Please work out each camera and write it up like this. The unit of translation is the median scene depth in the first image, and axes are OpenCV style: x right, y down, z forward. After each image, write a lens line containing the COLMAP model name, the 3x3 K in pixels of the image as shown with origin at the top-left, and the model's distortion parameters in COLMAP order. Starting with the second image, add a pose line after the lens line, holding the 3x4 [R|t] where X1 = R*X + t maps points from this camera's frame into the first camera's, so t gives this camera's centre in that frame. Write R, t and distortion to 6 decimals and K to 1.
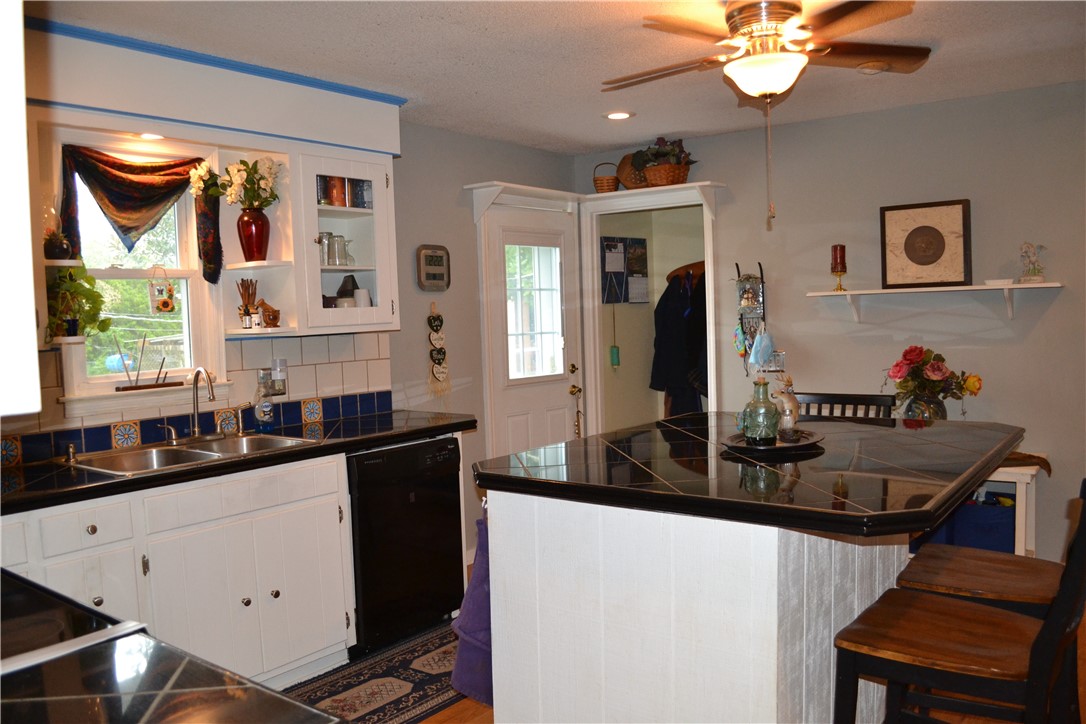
lens RADIAL K [[855.3, 0, 542.5], [0, 855.3, 365.6], [0, 0, 1]] dist [-0.069738, -0.014019]
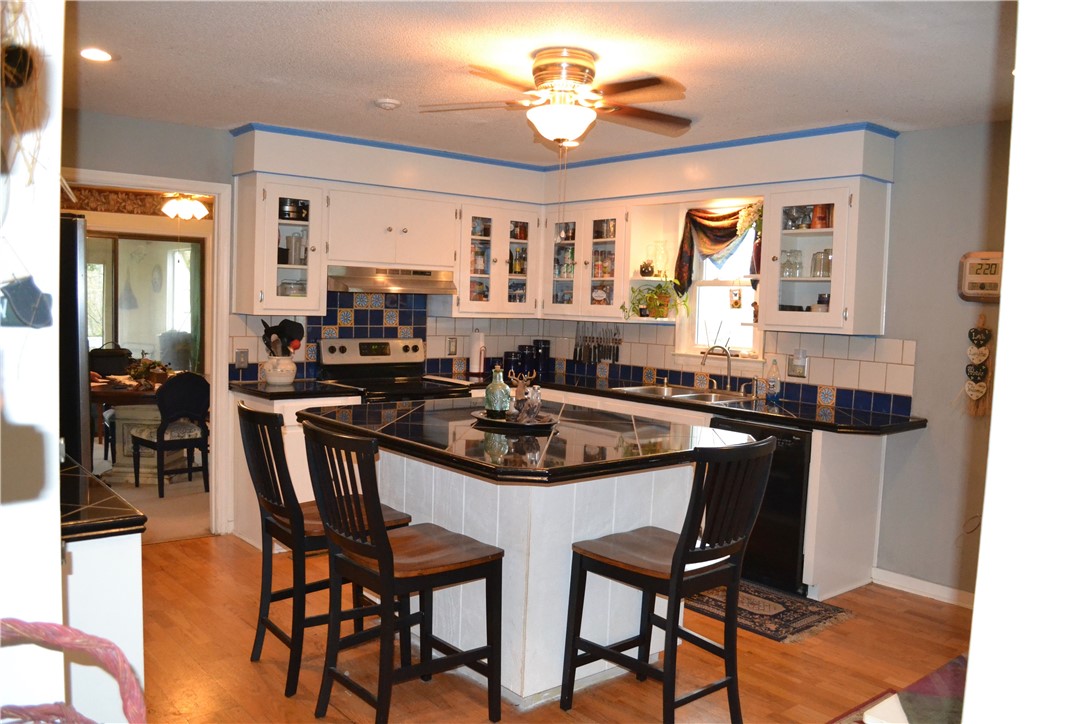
lens RADIAL K [[855.3, 0, 542.9], [0, 855.3, 357.4], [0, 0, 1]] dist [-0.069738, -0.014019]
pose [[-0.175632, 0.081355, -0.981089, 1.004662], [-0.101889, 0.989725, 0.100311, -0.083411], [0.979169, 0.117580, -0.165538, 0.813472]]
